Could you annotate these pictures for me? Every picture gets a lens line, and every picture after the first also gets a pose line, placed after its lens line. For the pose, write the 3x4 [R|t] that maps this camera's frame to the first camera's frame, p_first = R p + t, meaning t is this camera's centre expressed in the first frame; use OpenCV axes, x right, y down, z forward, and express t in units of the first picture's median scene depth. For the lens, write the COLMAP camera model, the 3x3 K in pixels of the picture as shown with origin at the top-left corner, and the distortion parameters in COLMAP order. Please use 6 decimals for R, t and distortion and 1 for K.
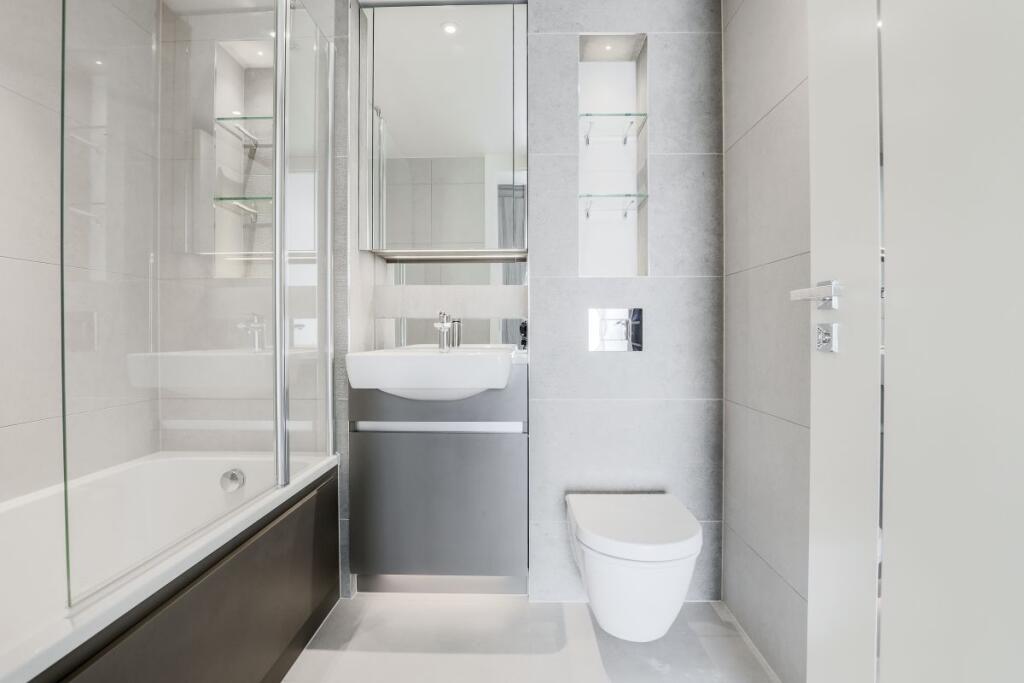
lens RADIAL K [[487.1, 0, 517.9], [0, 487.1, 336.8], [0, 0, 1]] dist [-0.015428, 0.000536]
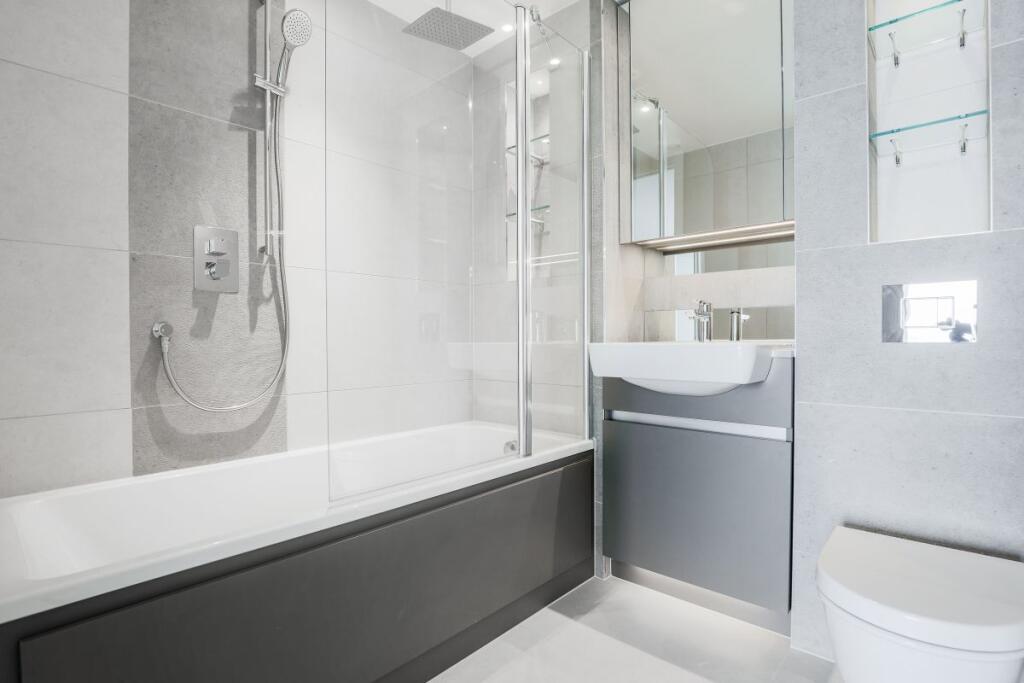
lens RADIAL K [[487.1, 0, 514.3], [0, 487.1, 339.9], [0, 0, 1]] dist [-0.015428, 0.000536]
pose [[0.779261, 0.002097, -0.626696, 0.157055], [-0.000030, 0.999995, 0.003309, 0.021861], [0.626699, -0.002560, 0.779257, 0.067391]]
